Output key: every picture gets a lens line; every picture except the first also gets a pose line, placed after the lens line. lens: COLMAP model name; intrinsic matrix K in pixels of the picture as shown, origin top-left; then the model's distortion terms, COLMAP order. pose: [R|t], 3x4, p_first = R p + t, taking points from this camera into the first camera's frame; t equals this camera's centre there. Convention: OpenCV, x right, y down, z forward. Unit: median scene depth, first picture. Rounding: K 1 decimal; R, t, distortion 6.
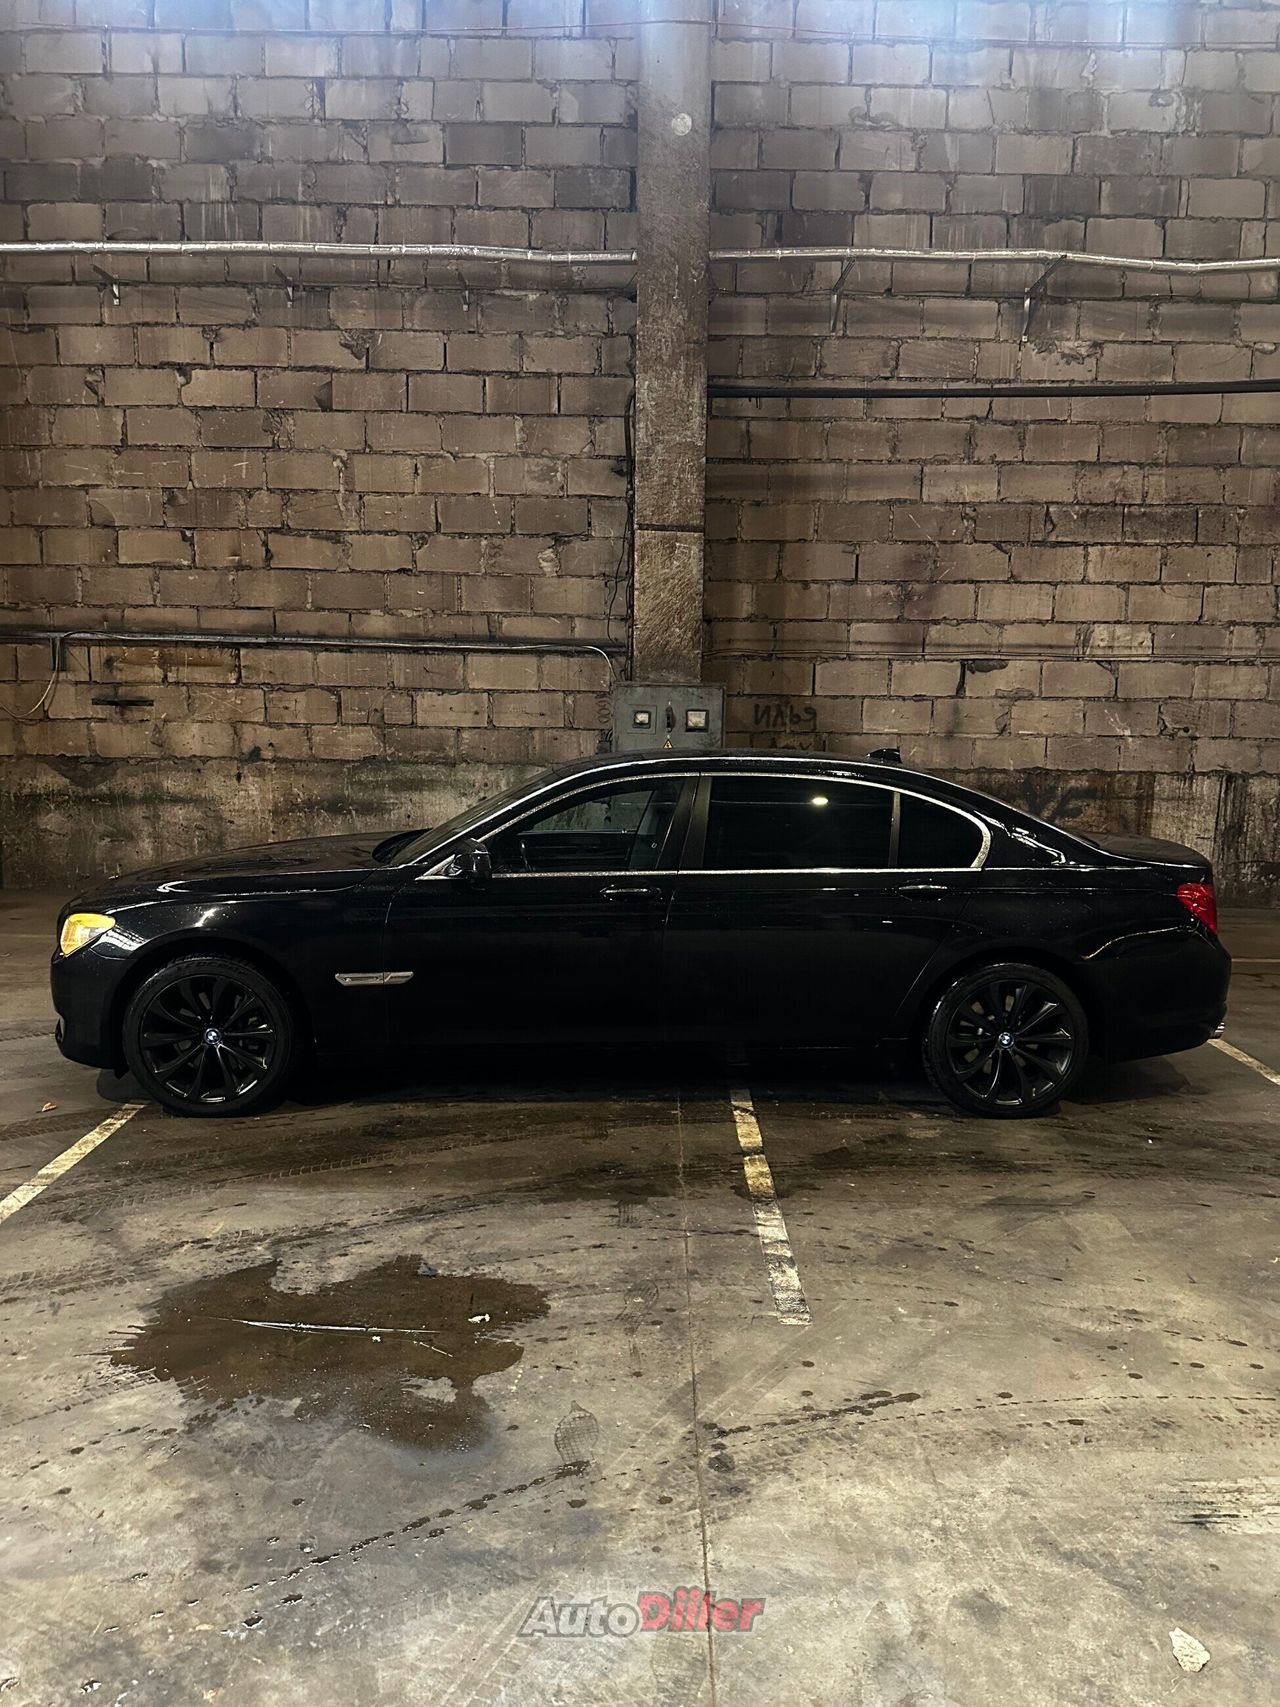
lens RADIAL K [[1221.1, 0, 634.8], [0, 1221.1, 856.5], [0, 0, 1]] dist [-0.002992, -0.005603]
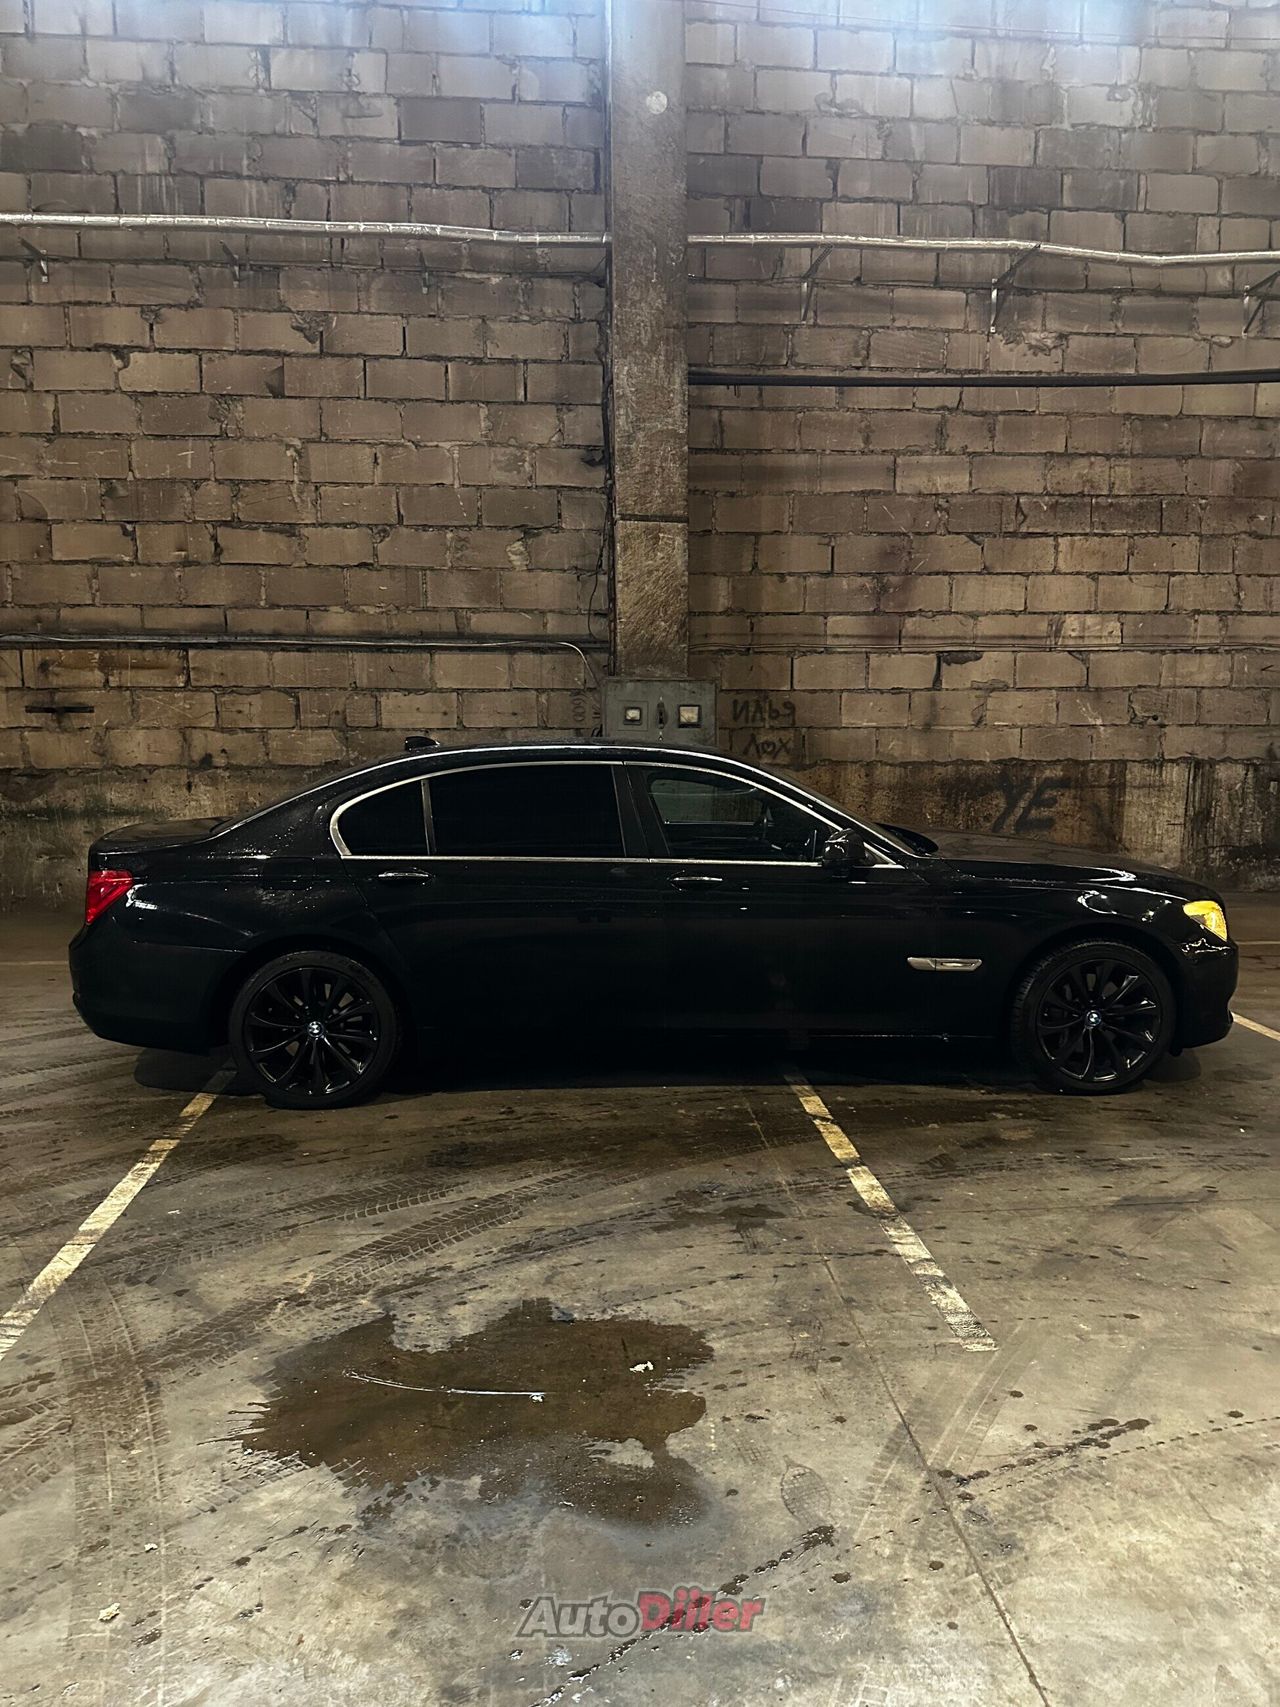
lens RADIAL K [[1221.1, 0, 639.8], [0, 1221.1, 853.0], [0, 0, 1]] dist [-0.002992, -0.005603]
pose [[0.995215, -0.028156, 0.093568, -0.073822], [0.028783, 0.999571, -0.005354, 0.001133], [-0.093377, 0.008022, 0.995598, 0.035815]]
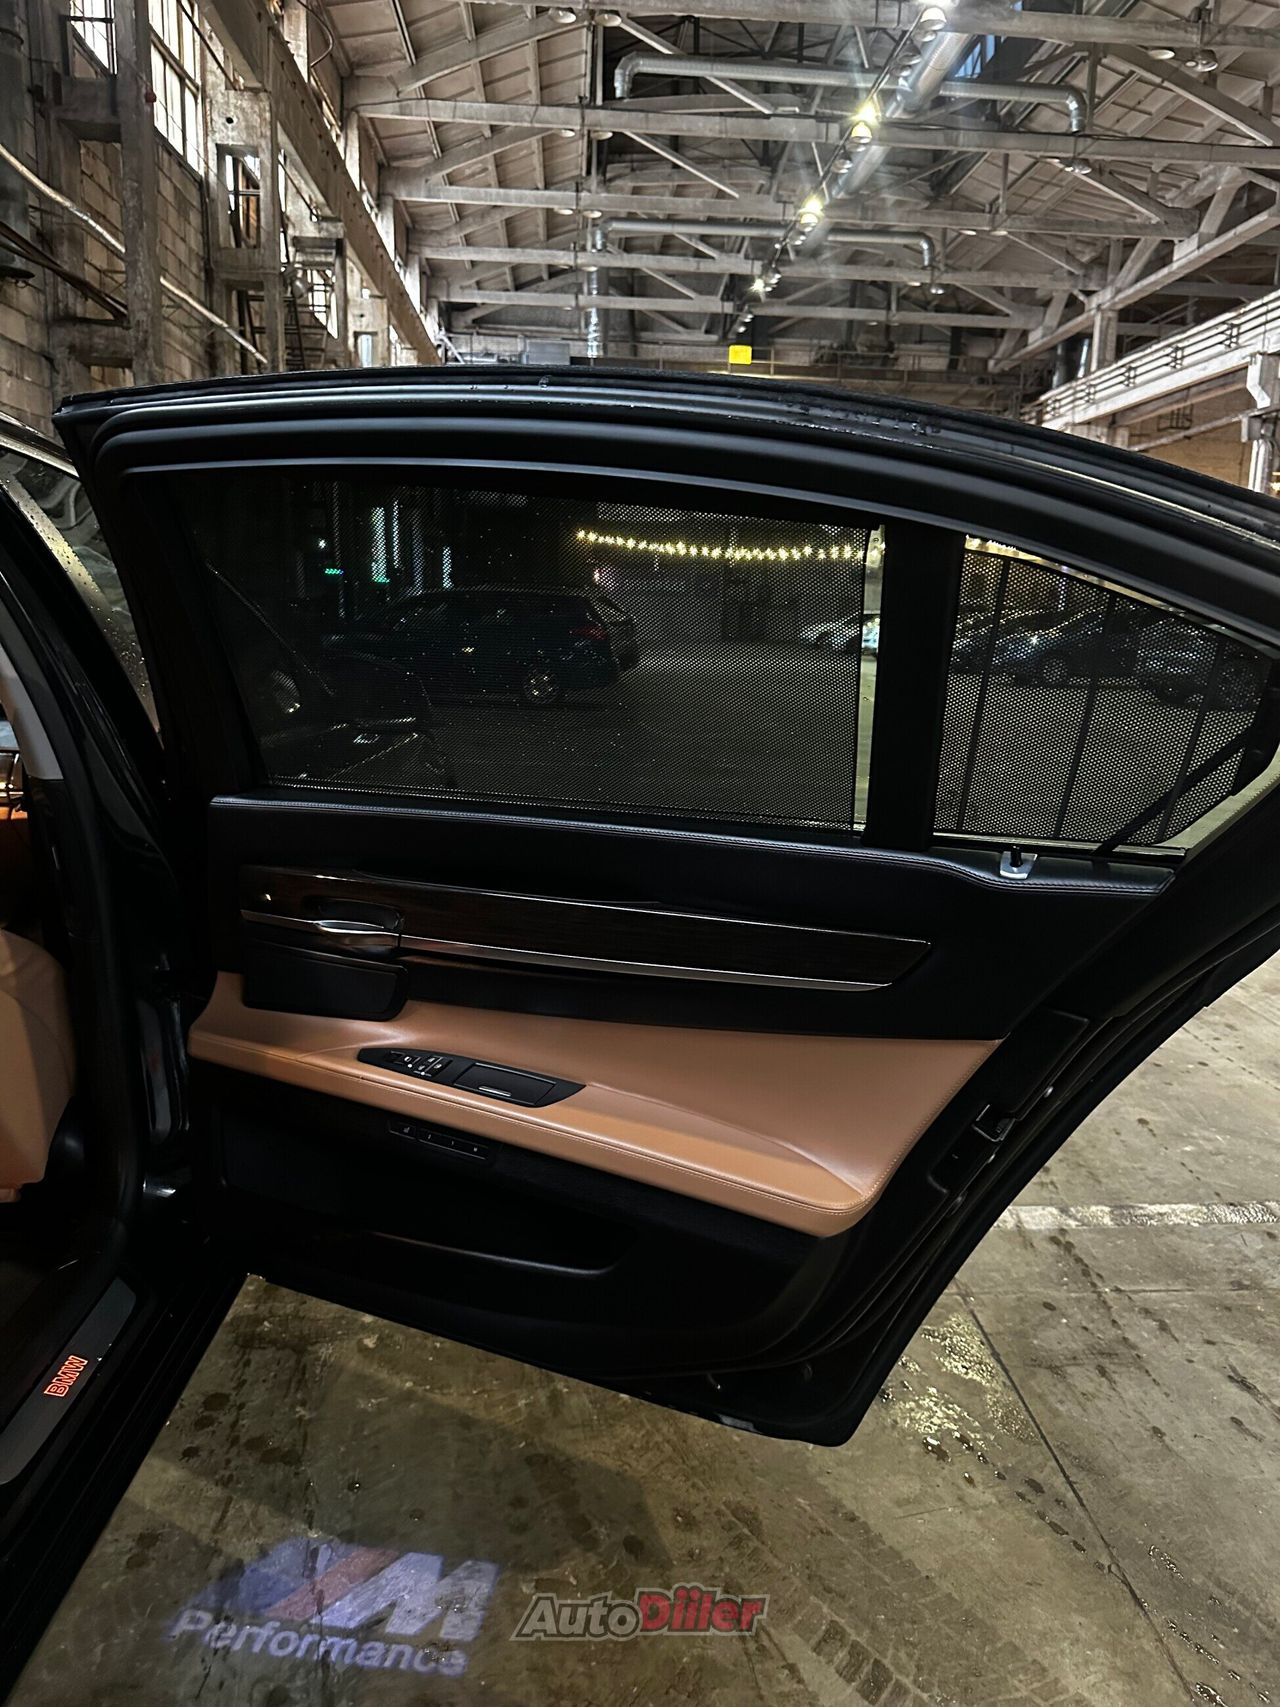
lens RADIAL K [[1221.1, 0, 649.4], [0, 1221.1, 856.3], [0, 0, 1]] dist [-0.002992, -0.005603]
pose [[-0.096606, -0.206025, 0.973766, -0.189197], [0.102312, 0.971104, 0.215612, -0.013085], [-0.990050, 0.120458, -0.072736, 0.519209]]
